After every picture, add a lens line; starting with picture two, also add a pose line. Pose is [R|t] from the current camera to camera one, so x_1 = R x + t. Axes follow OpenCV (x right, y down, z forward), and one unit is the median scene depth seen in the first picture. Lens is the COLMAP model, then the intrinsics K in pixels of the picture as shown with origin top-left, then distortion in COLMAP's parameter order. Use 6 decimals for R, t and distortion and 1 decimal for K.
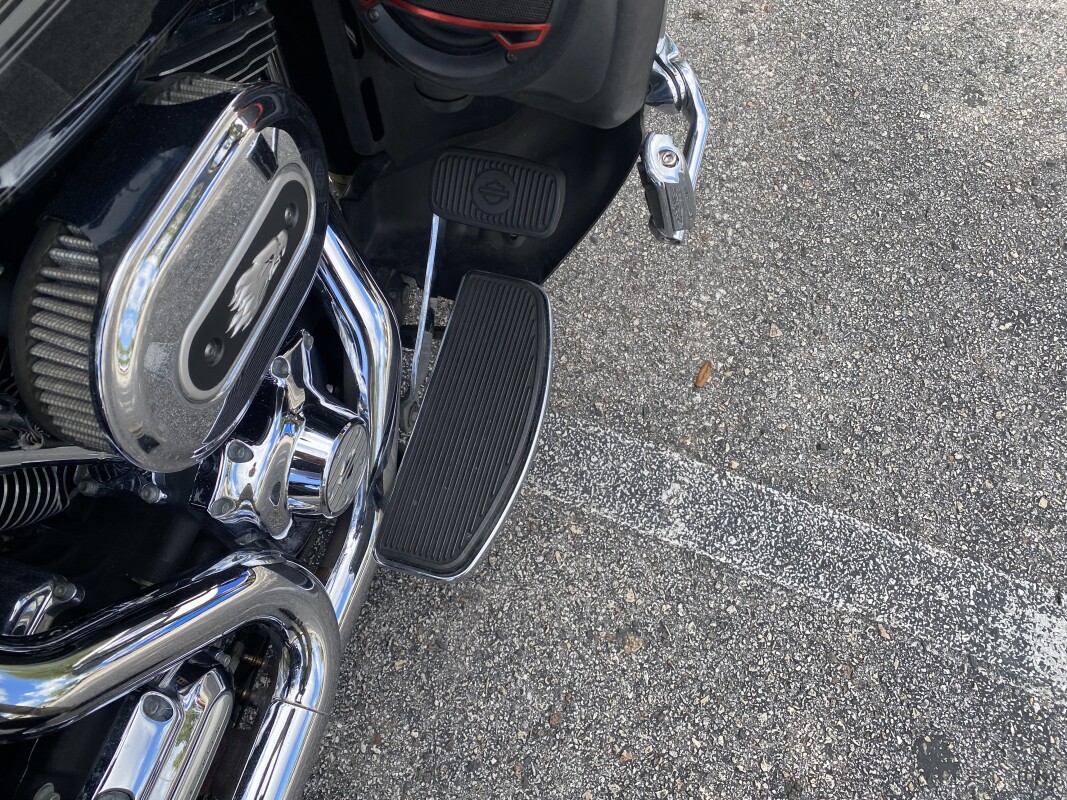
lens RADIAL K [[808.6, 0, 533.5], [0, 808.6, 400.0], [0, 0, 1]] dist [0.002524, 0.004468]
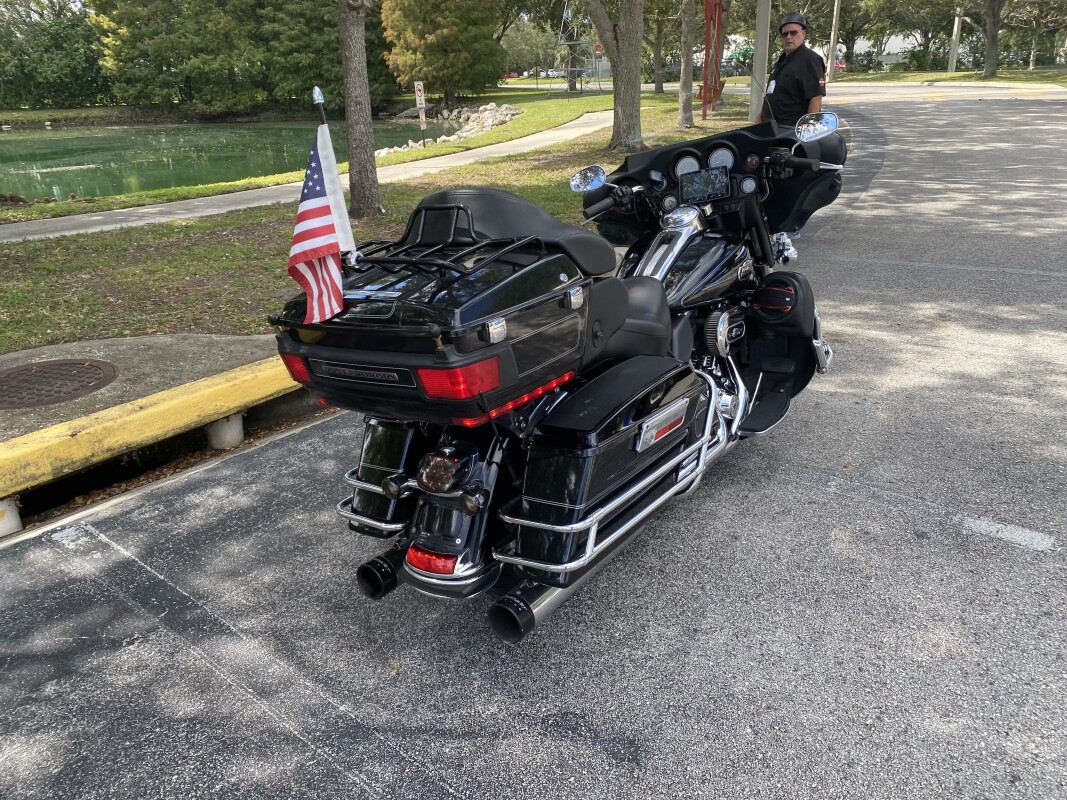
lens RADIAL K [[808.6, 0, 533.5], [0, 808.6, 400.0], [0, 0, 1]] dist [0.002524, 0.004468]
pose [[0.942853, 0.071129, -0.325530, 0.085722], [-0.278039, 0.706360, -0.650961, 2.070522], [0.183639, 0.704270, 0.685770, -1.370720]]
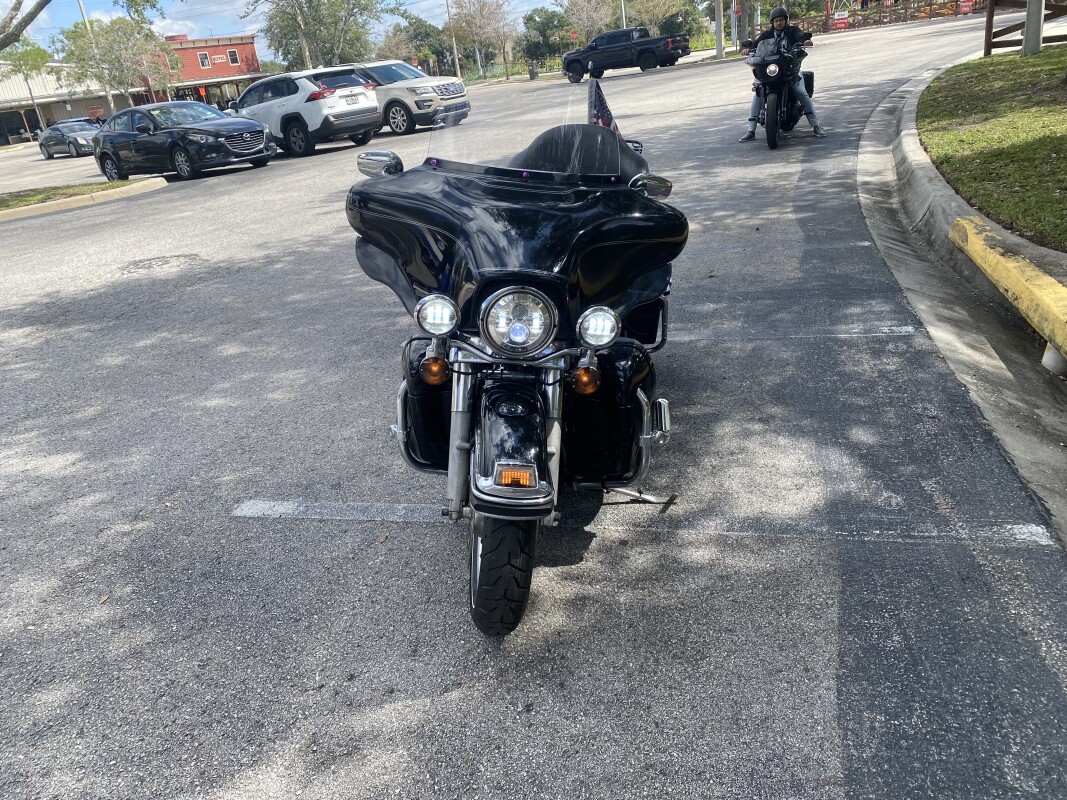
lens RADIAL K [[808.6, 0, 533.5], [0, 808.6, 400.0], [0, 0, 1]] dist [0.002524, 0.004468]
pose [[-0.987213, 0.140511, -0.075283, -0.139903], [-0.071059, 0.034851, 0.996863, -2.838393], [0.142694, 0.989466, -0.024420, 0.735942]]
